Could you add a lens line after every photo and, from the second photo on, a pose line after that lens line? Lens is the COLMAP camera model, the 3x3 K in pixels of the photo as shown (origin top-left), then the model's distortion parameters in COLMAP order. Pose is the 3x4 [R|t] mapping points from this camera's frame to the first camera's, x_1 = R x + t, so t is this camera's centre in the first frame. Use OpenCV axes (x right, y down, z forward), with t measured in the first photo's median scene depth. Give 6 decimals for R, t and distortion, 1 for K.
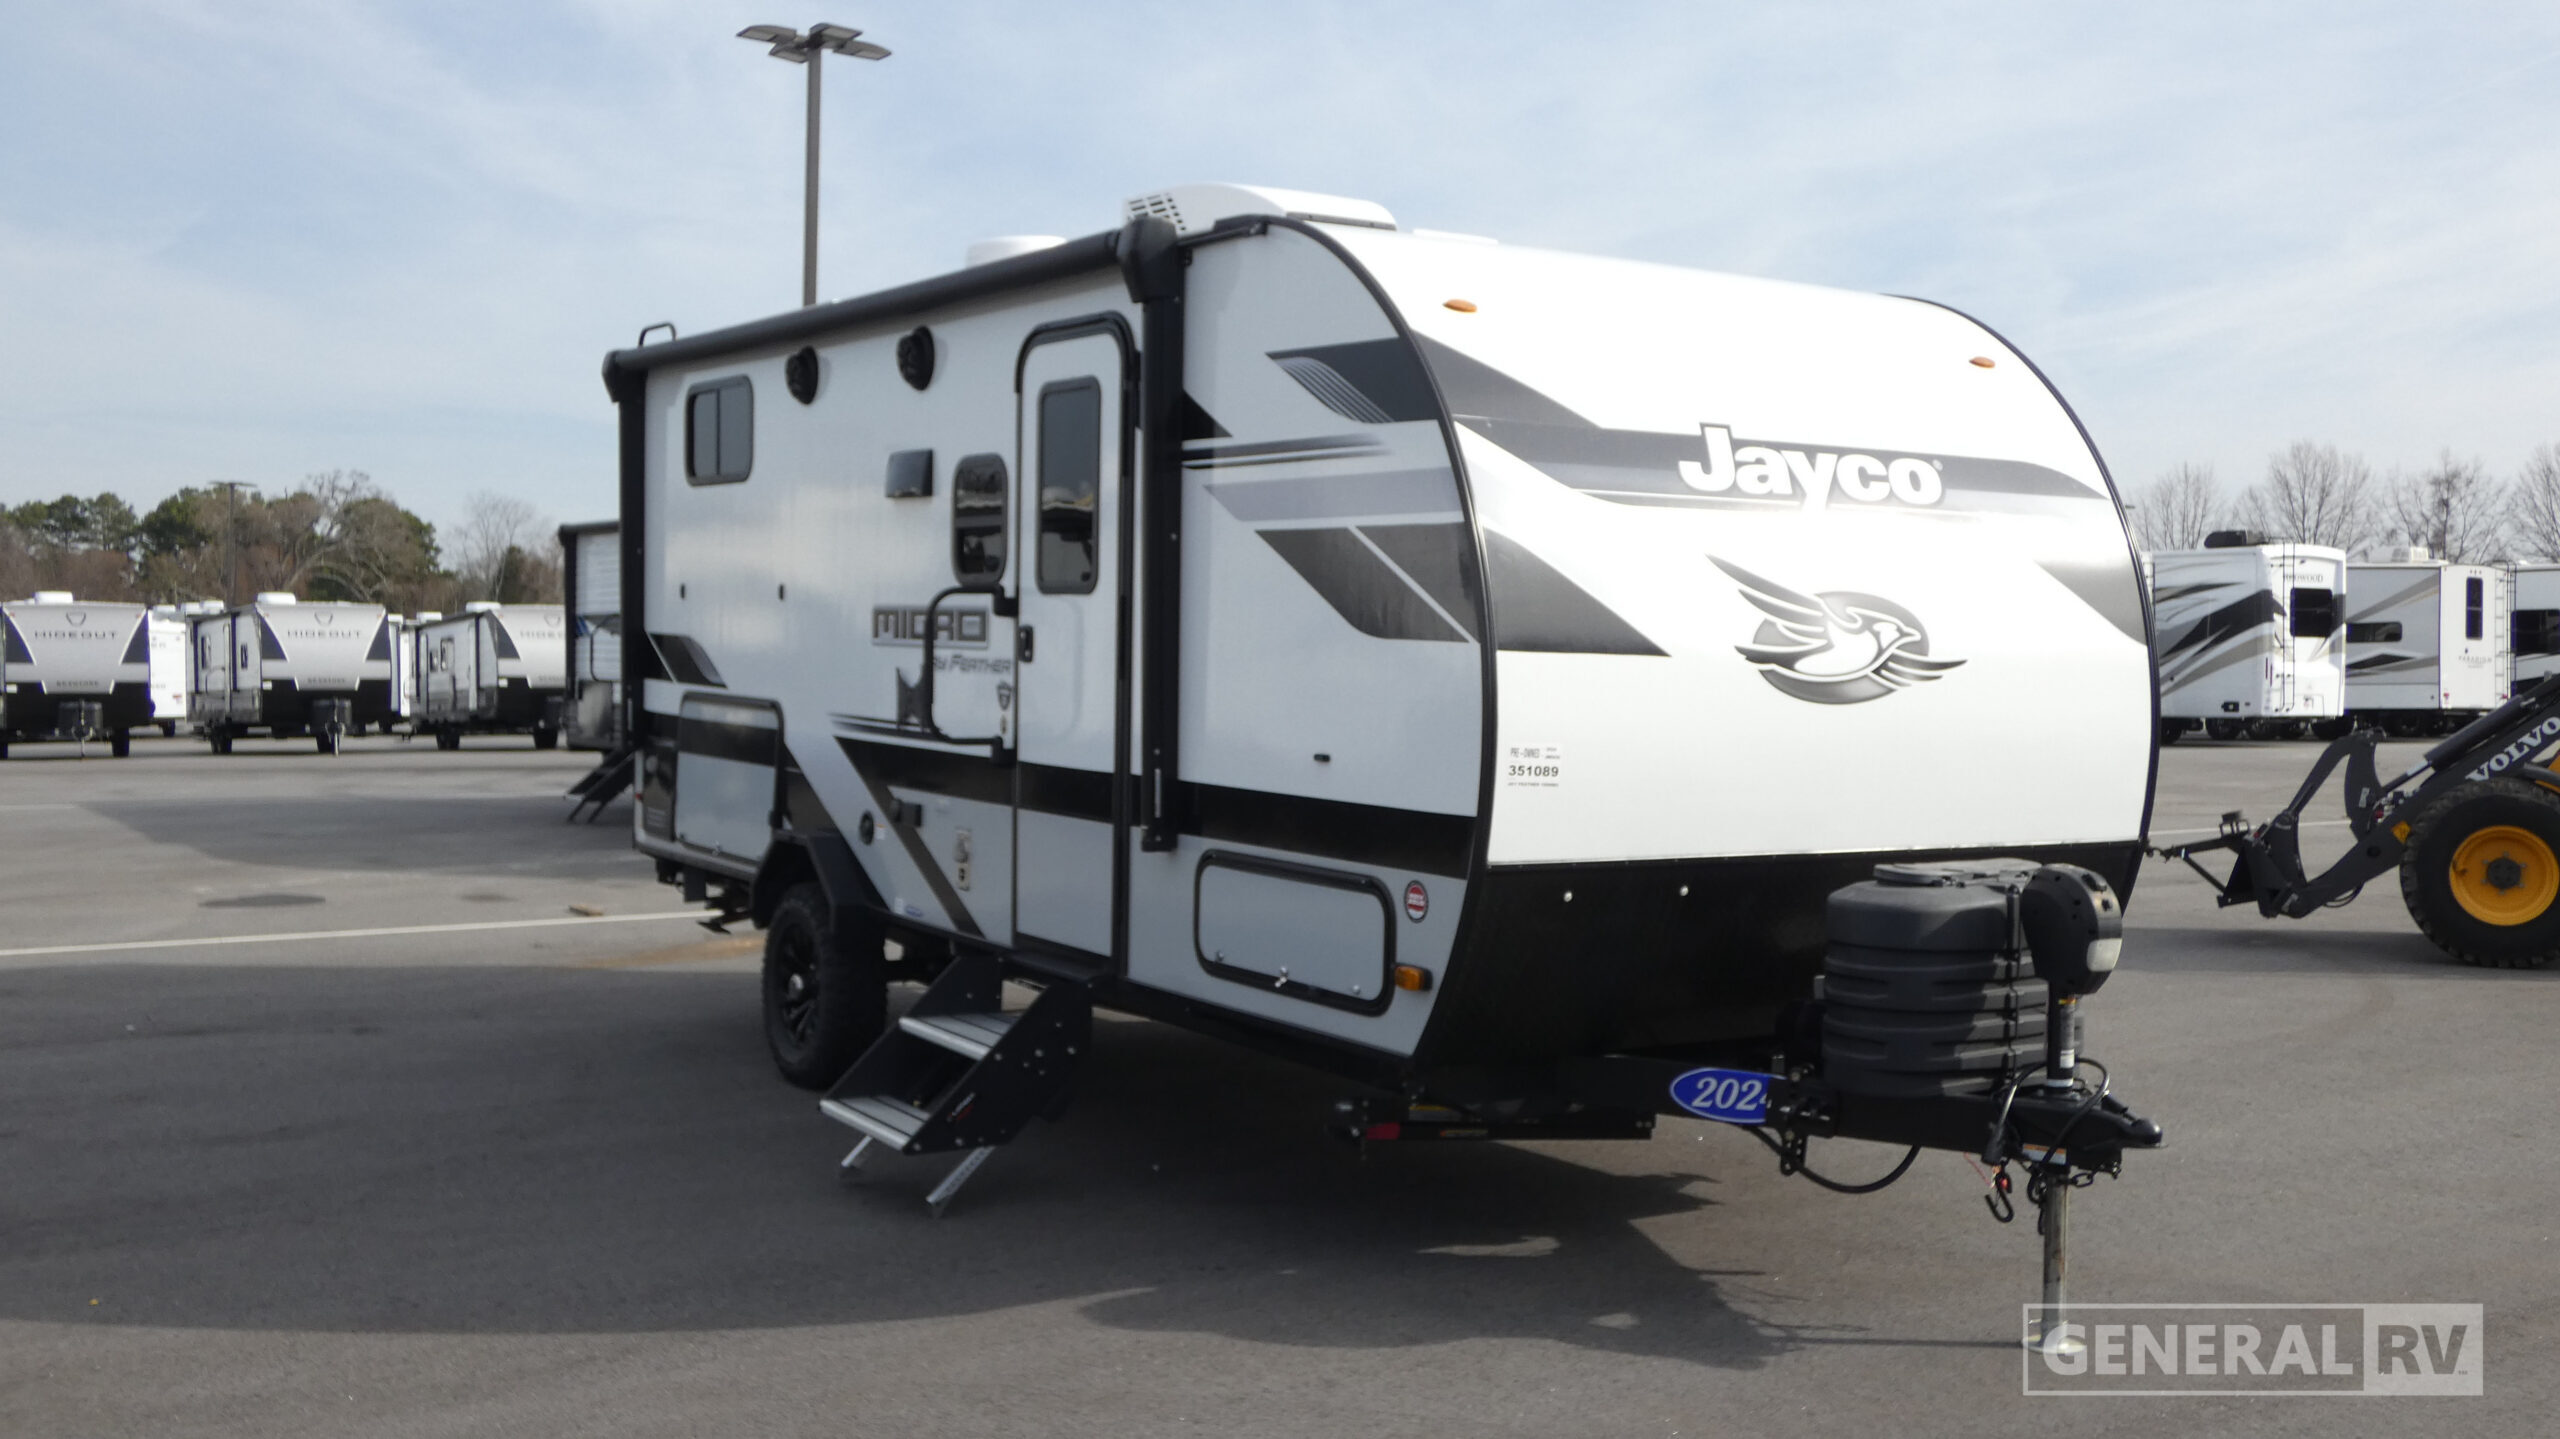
lens RADIAL K [[2423.0, 0, 1281.2], [0, 2423.0, 615.8], [0, 0, 1]] dist [0.016194, 0.000000]
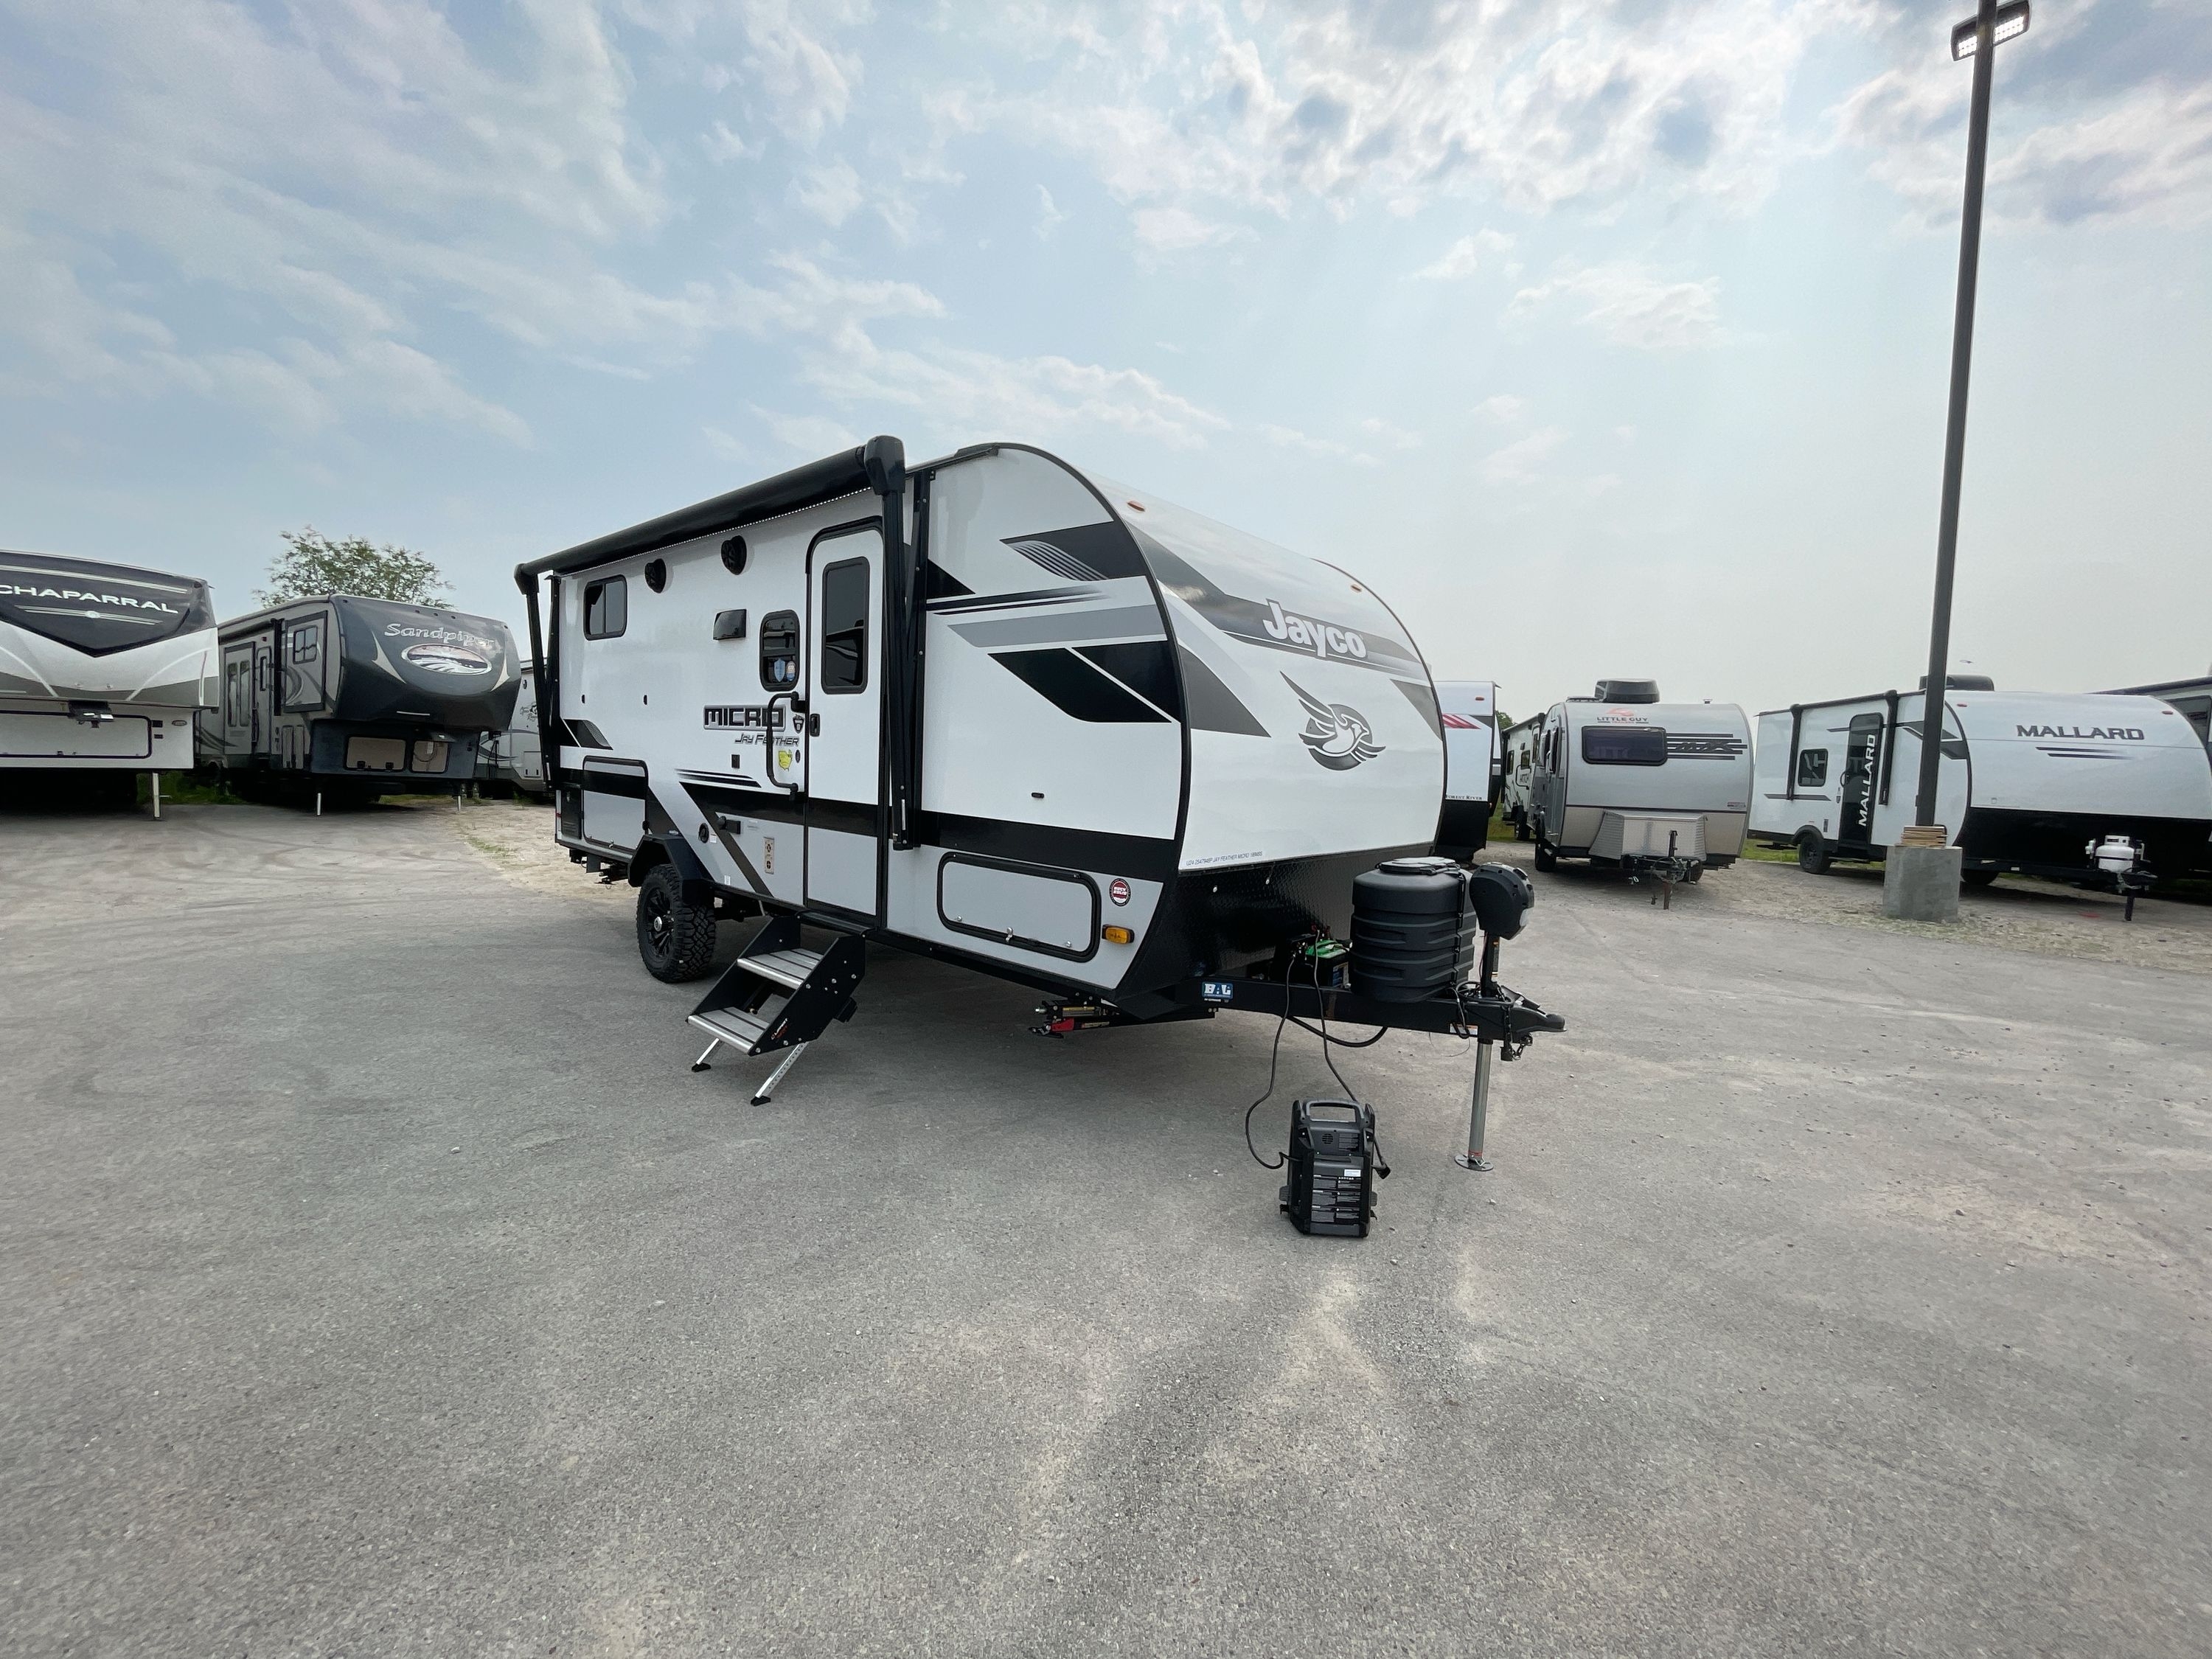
lens RADIAL K [[869.7, 0, 1117.1], [0, 869.7, 822.0], [0, 0, 1]] dist [-0.009702, -0.000160]
pose [[0.954361, 0.001981, 0.298648, -0.094909], [-0.027759, 0.996237, 0.082101, 0.025021], [-0.297362, -0.086644, 0.950825, 0.418166]]
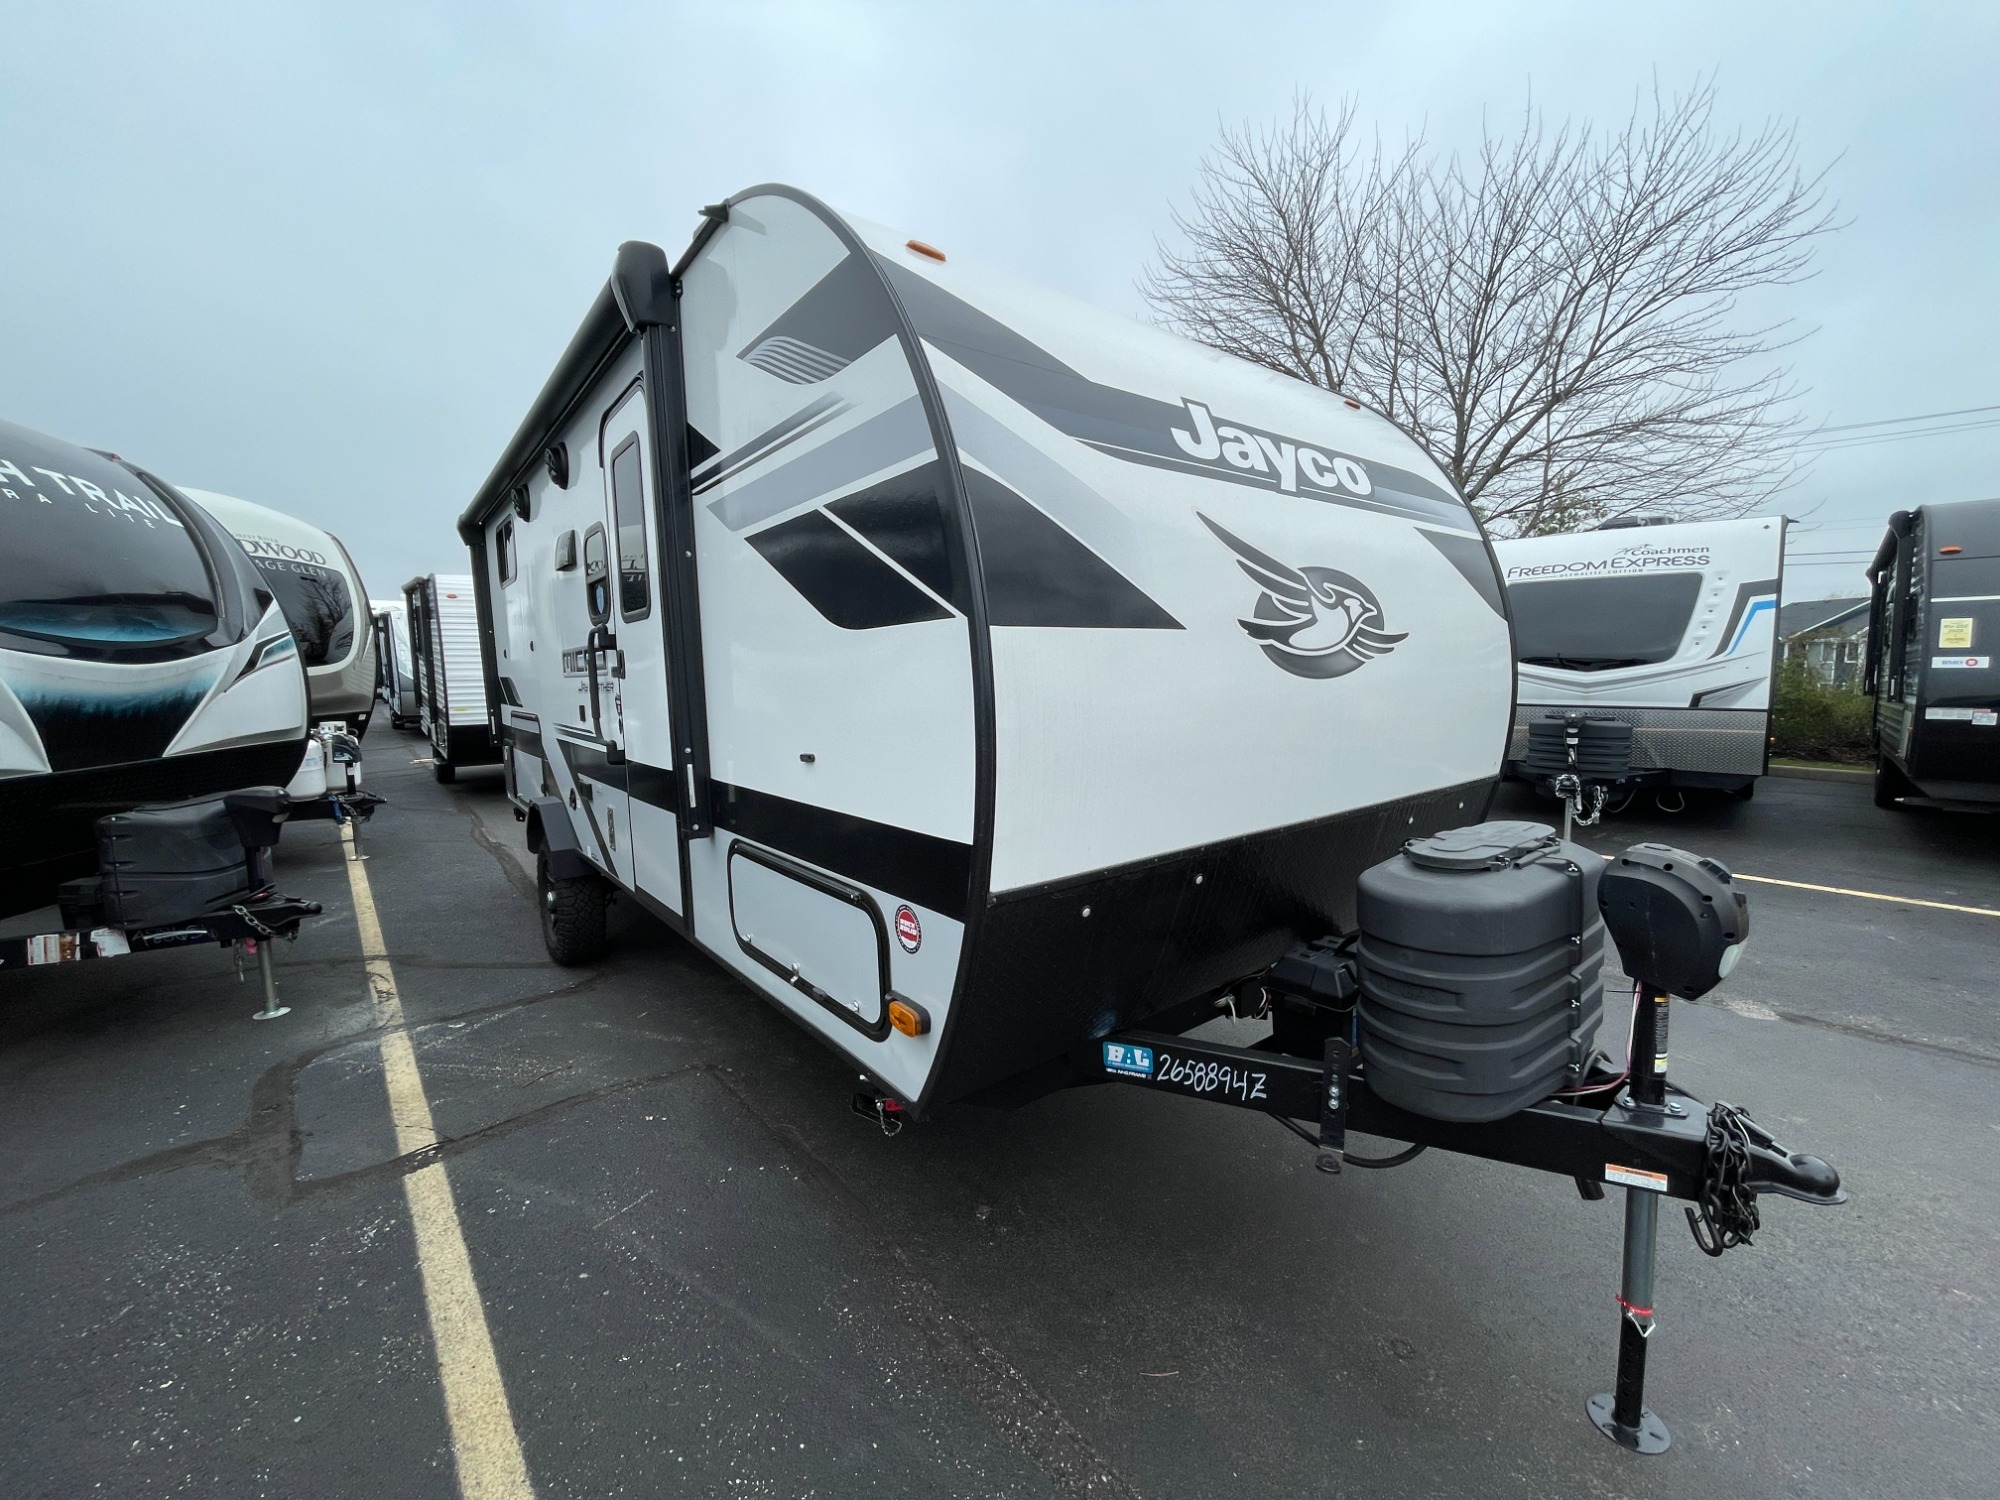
lens RADIAL K [[786.4, 0, 1019.9], [0, 786.4, 747.4], [0, 0, 1]] dist [-0.009702, -0.000160]
pose [[0.989862, -0.058177, 0.129573, 0.054038], [0.045161, 0.993839, 0.101218, 0.024244], [-0.134663, -0.094341, 0.986390, 0.631605]]
